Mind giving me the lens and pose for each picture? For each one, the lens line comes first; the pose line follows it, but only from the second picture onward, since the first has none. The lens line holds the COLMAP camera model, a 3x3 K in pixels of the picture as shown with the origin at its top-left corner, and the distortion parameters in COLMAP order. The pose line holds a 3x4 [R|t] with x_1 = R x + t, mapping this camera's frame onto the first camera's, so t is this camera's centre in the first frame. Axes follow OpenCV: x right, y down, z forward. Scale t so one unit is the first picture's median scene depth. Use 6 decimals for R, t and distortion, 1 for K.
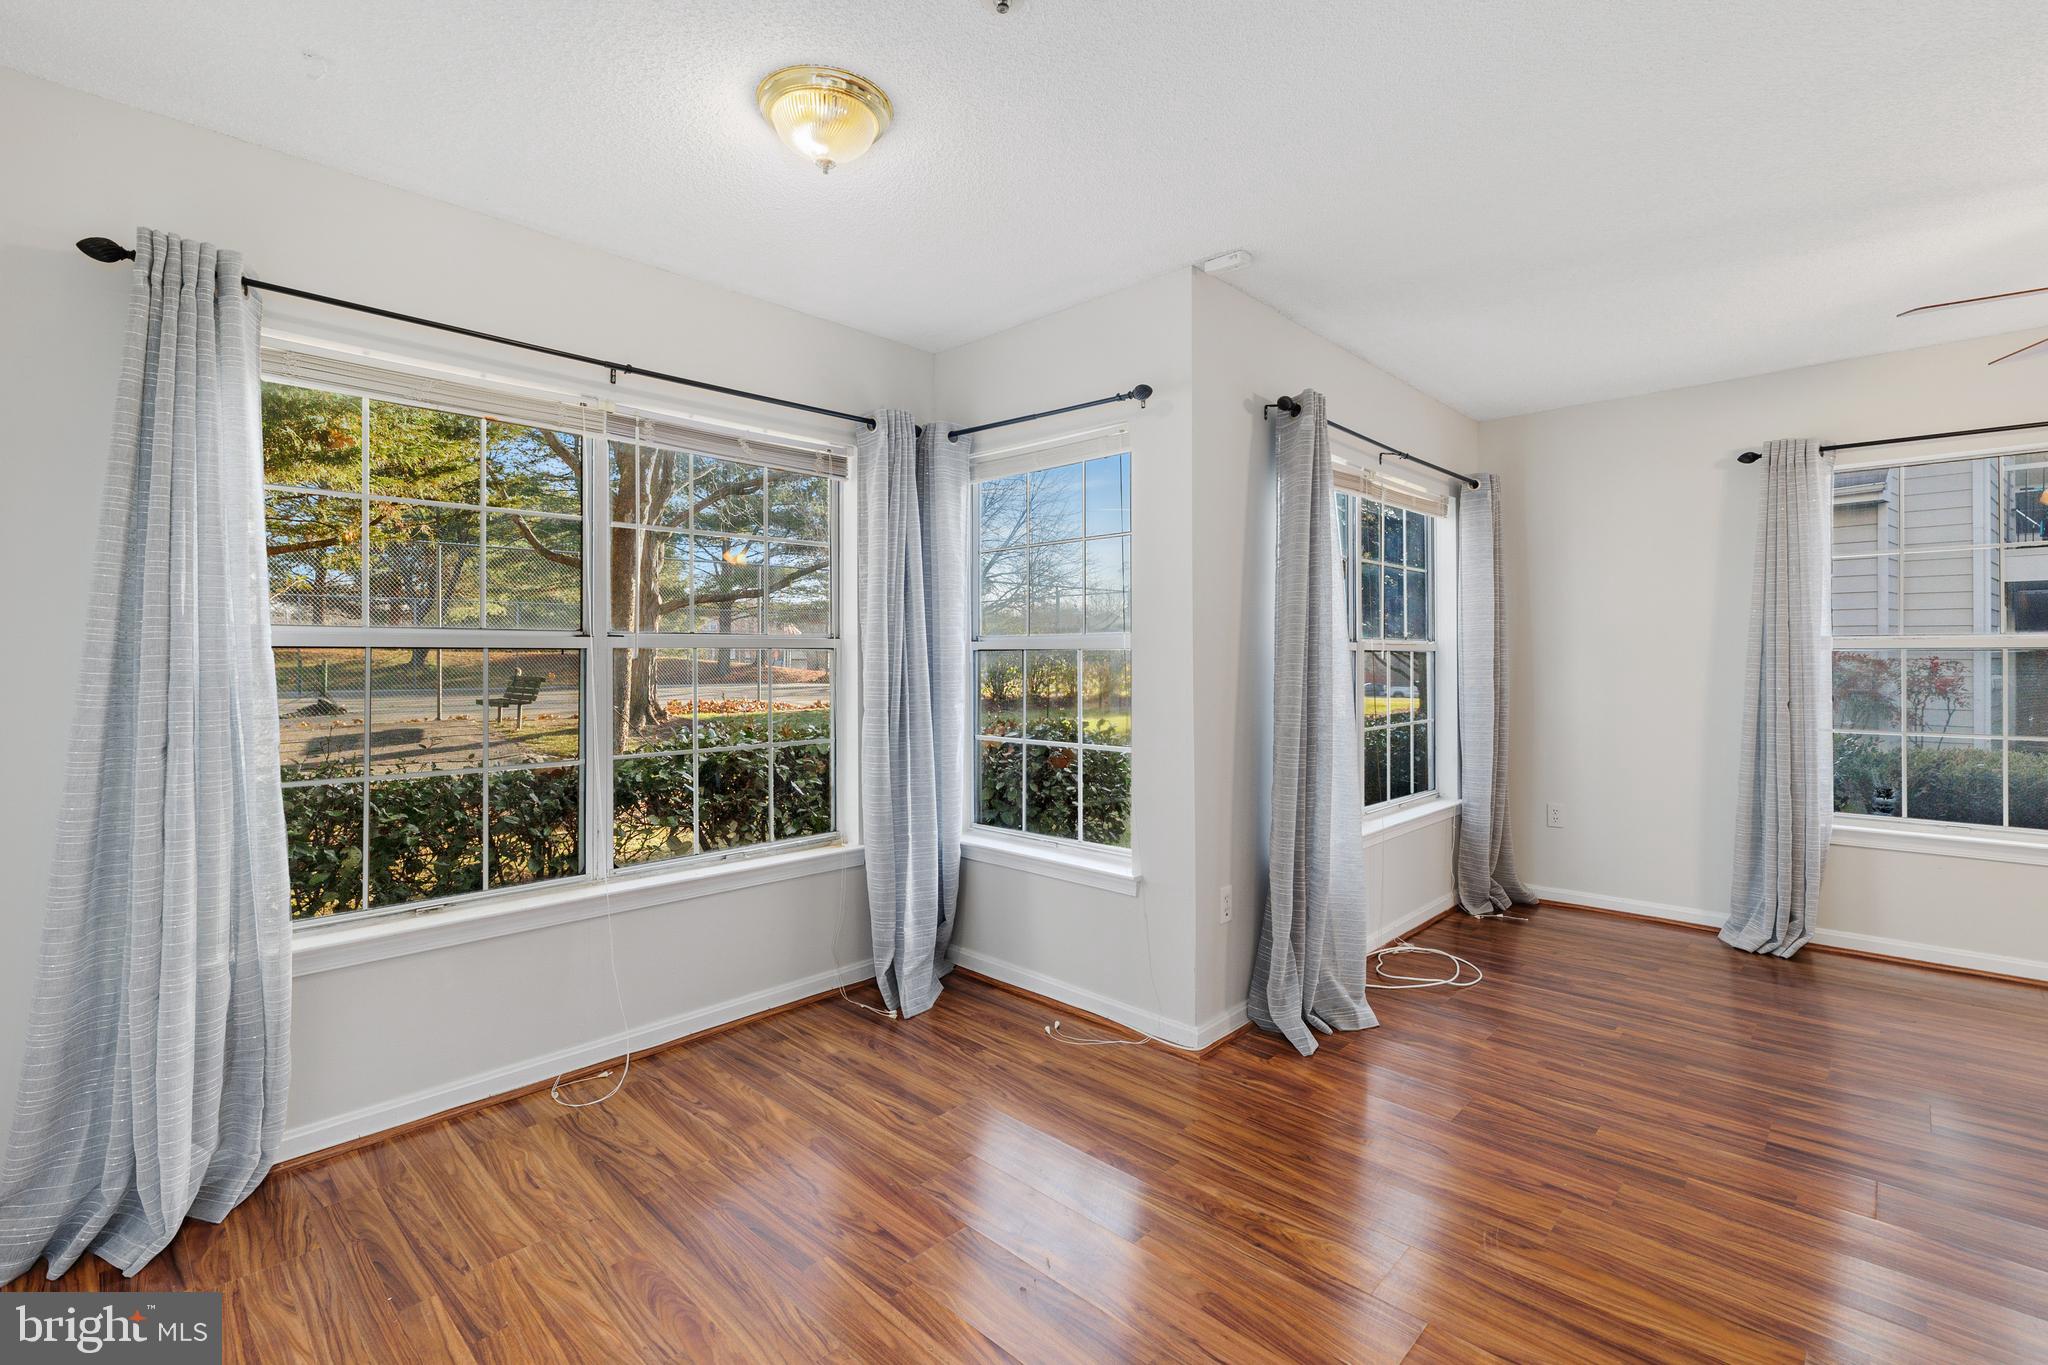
lens RADIAL K [[911.4, 0, 1028.4], [0, 911.4, 650.5], [0, 0, 1]] dist [0.000587, 0.000436]
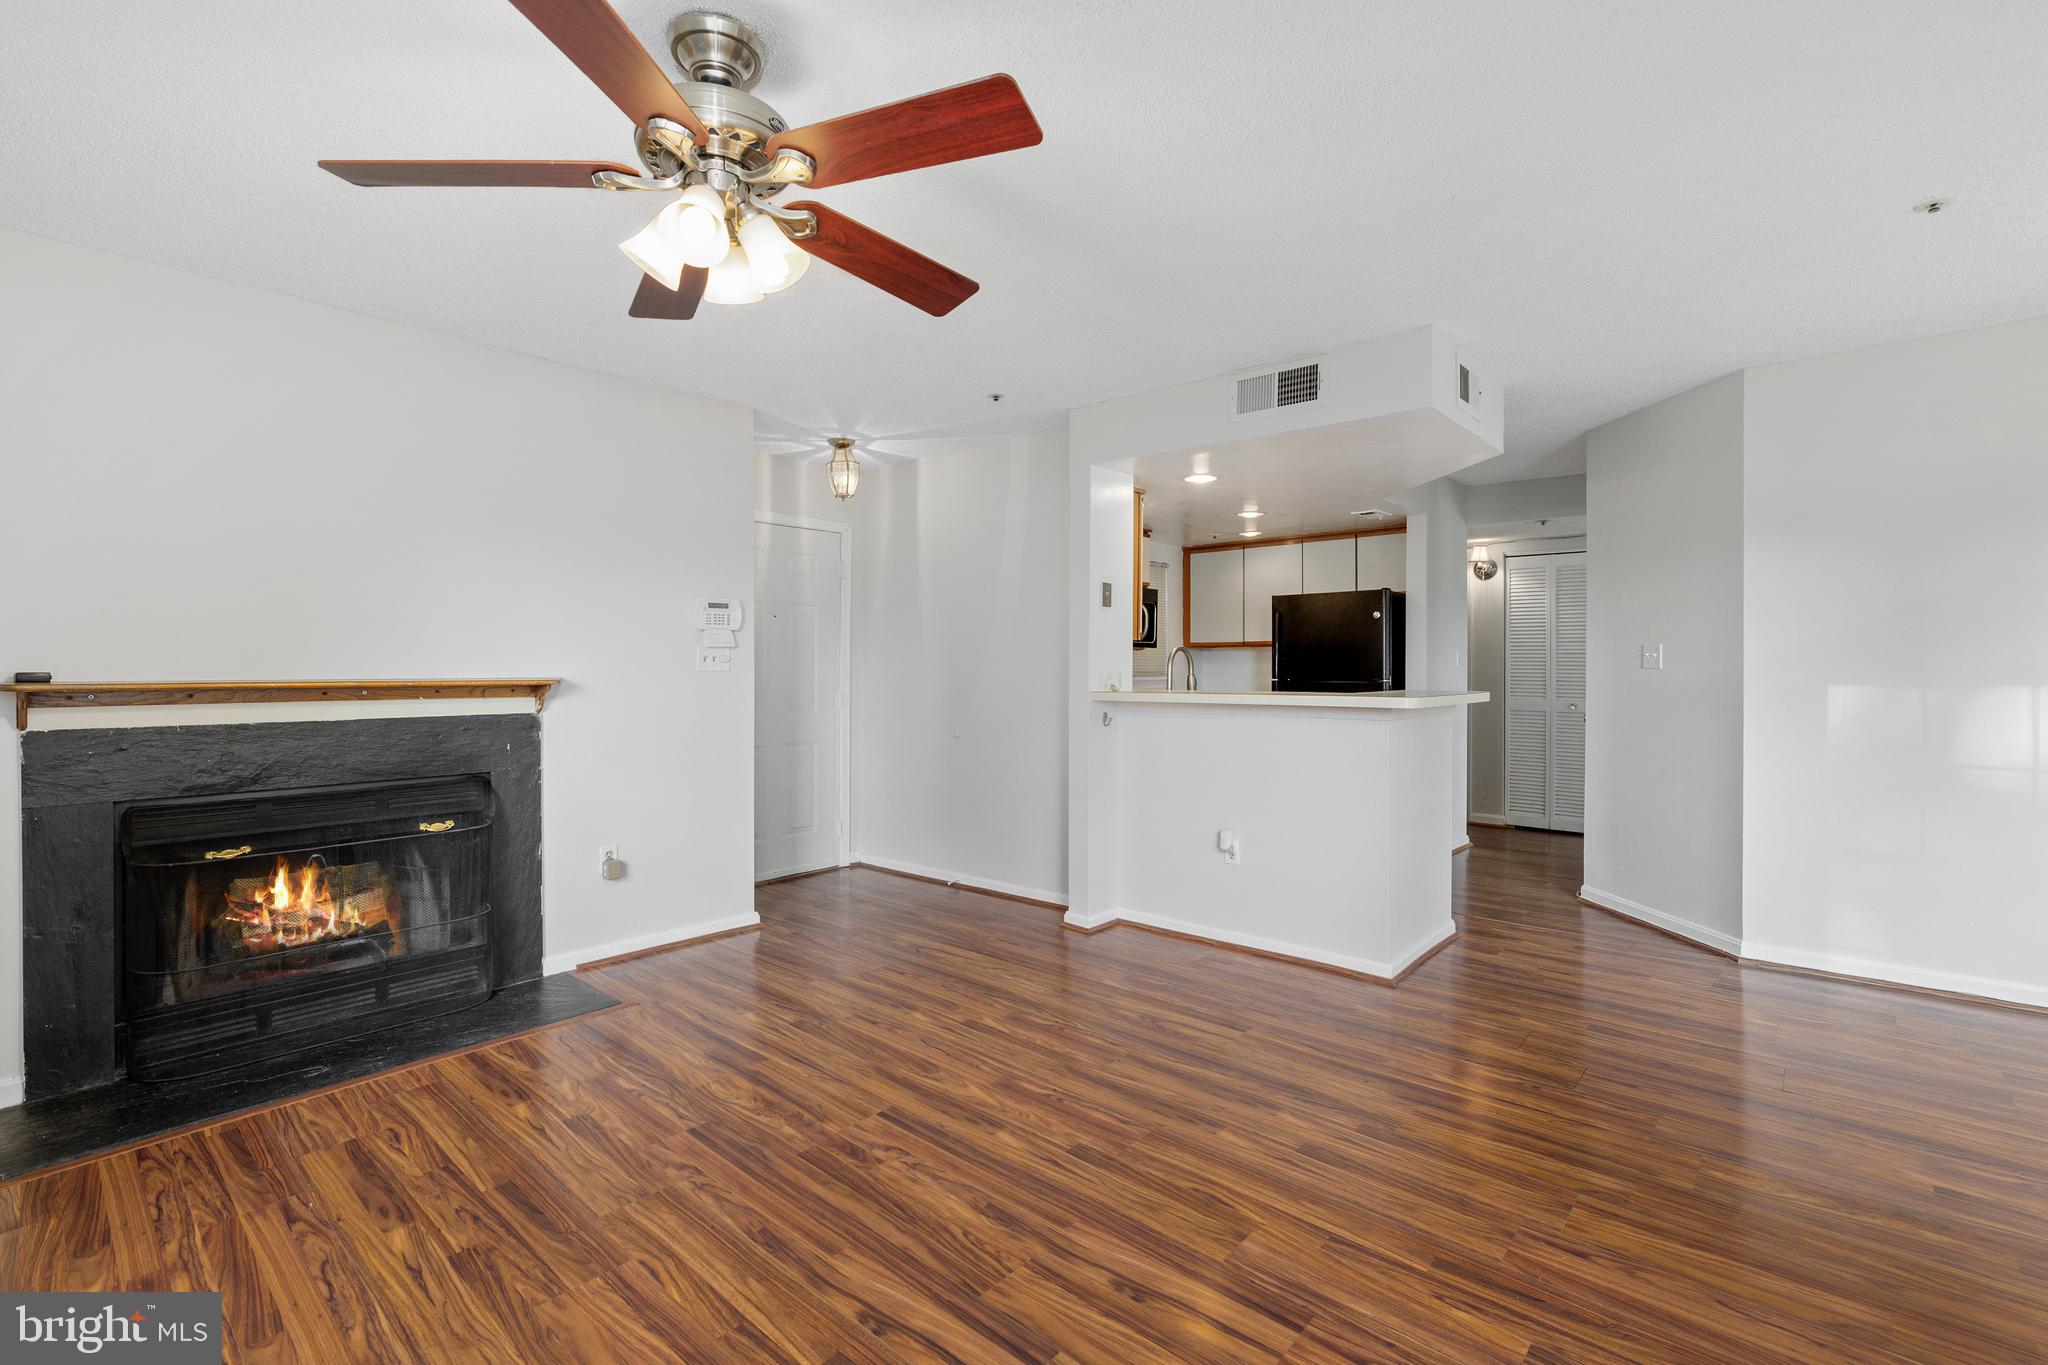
lens RADIAL K [[911.4, 0, 1019.9], [0, 911.4, 663.6], [0, 0, 1]] dist [0.000587, 0.000436]
pose [[-0.999229, 0.004576, -0.039006, 0.875477], [0.004930, 0.999947, -0.008997, 0.006981], [0.038963, -0.009182, -0.999198, 1.424214]]
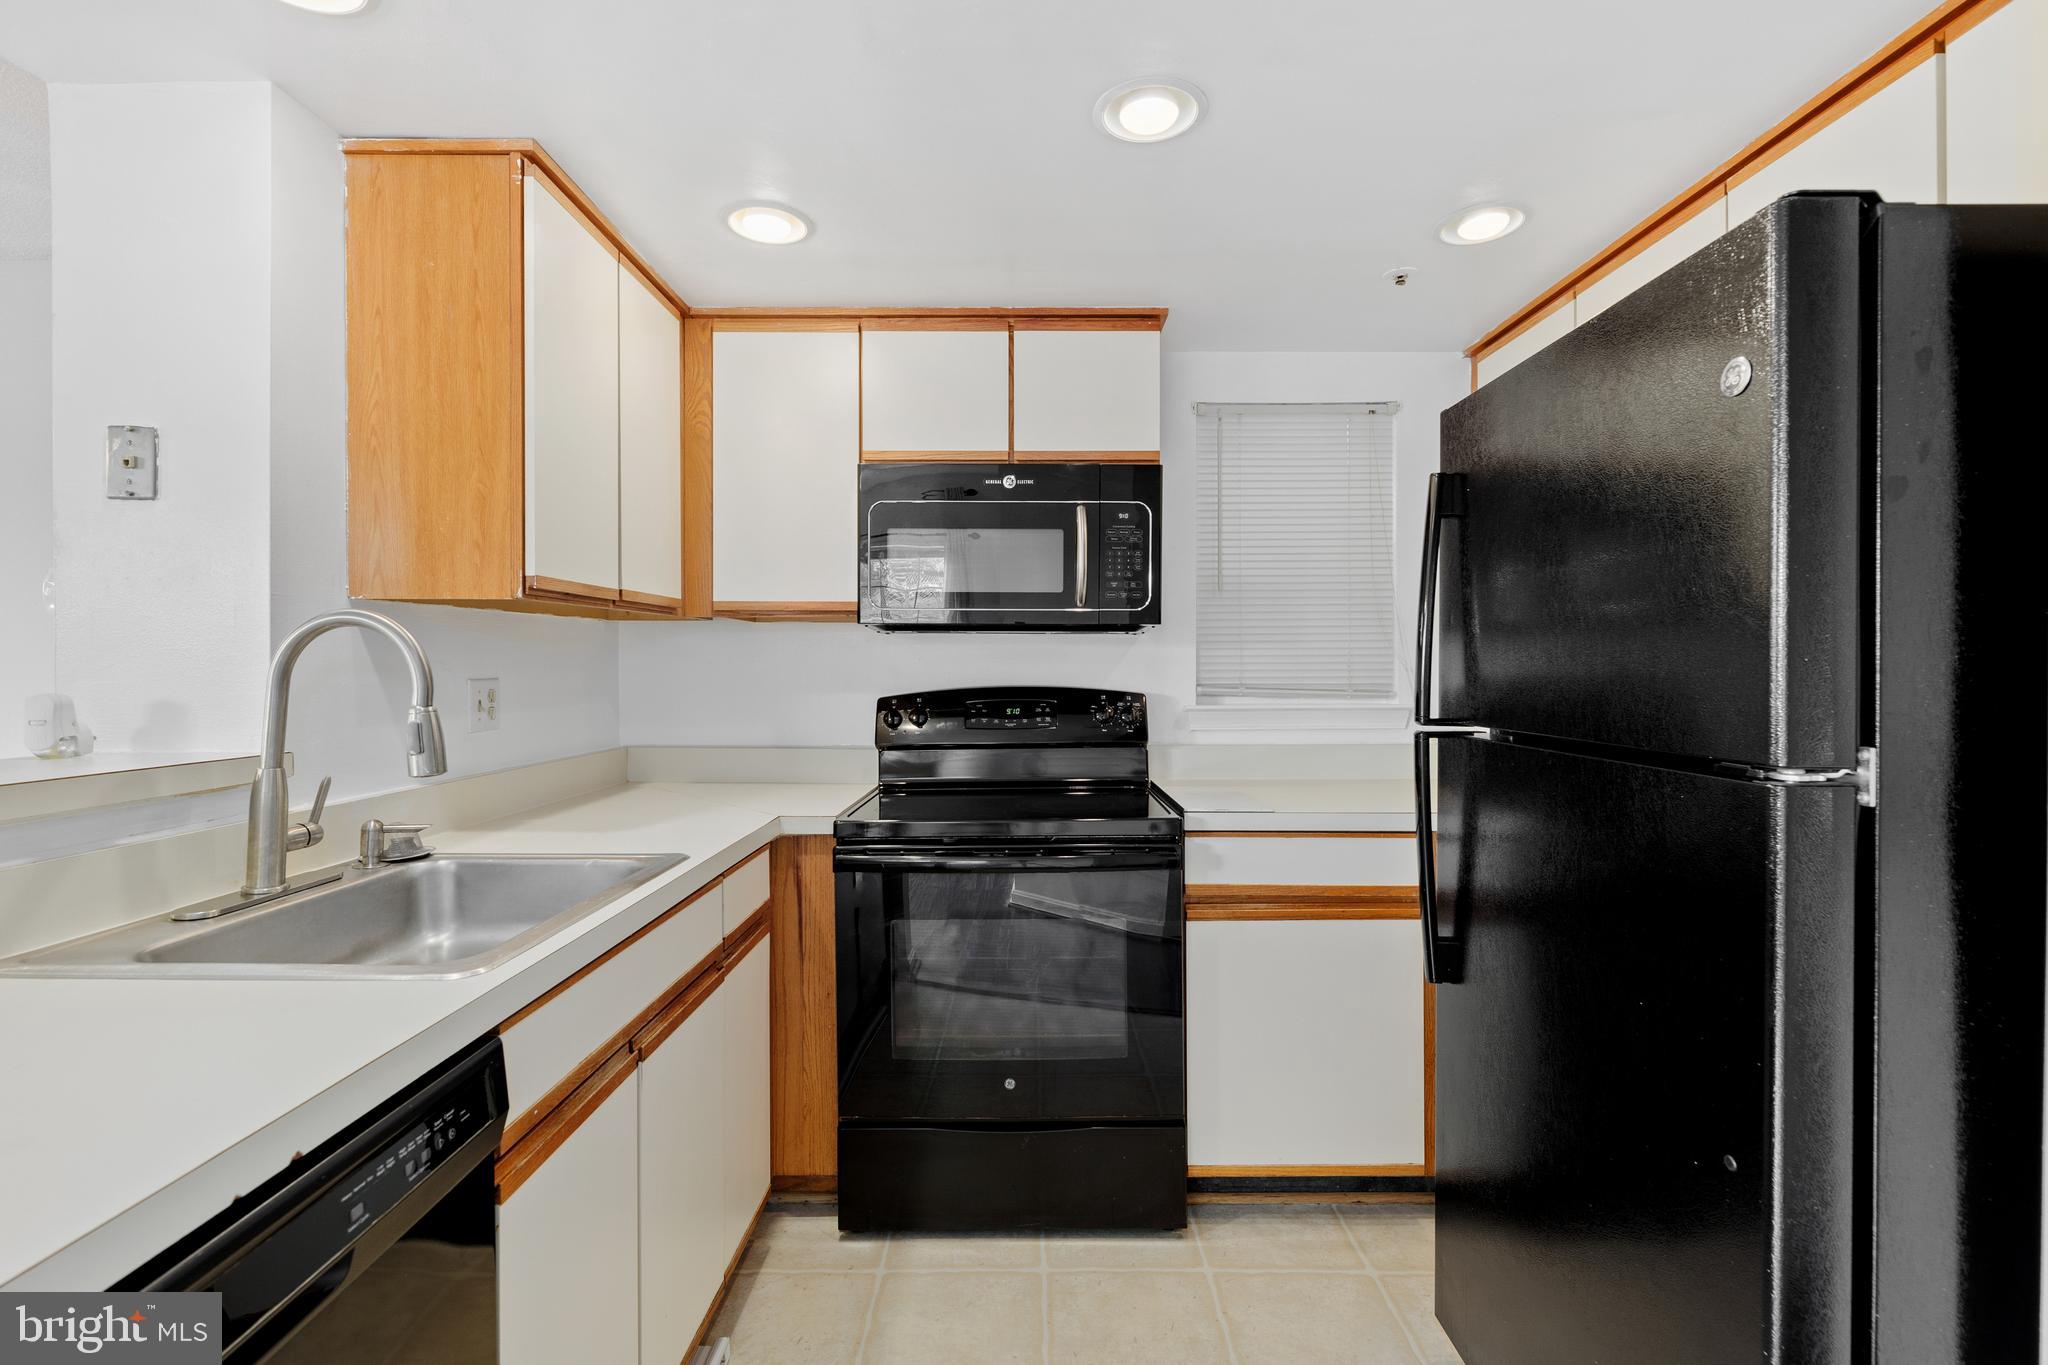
lens RADIAL K [[911.4, 0, 1016.7], [0, 911.4, 666.6], [0, 0, 1]] dist [0.000587, 0.000436]
pose [[-0.683903, 0.004745, 0.729558, -0.040764], [-0.000209, 0.999978, -0.006700, -0.004552], [-0.729573, -0.004734, -0.683886, -0.119983]]
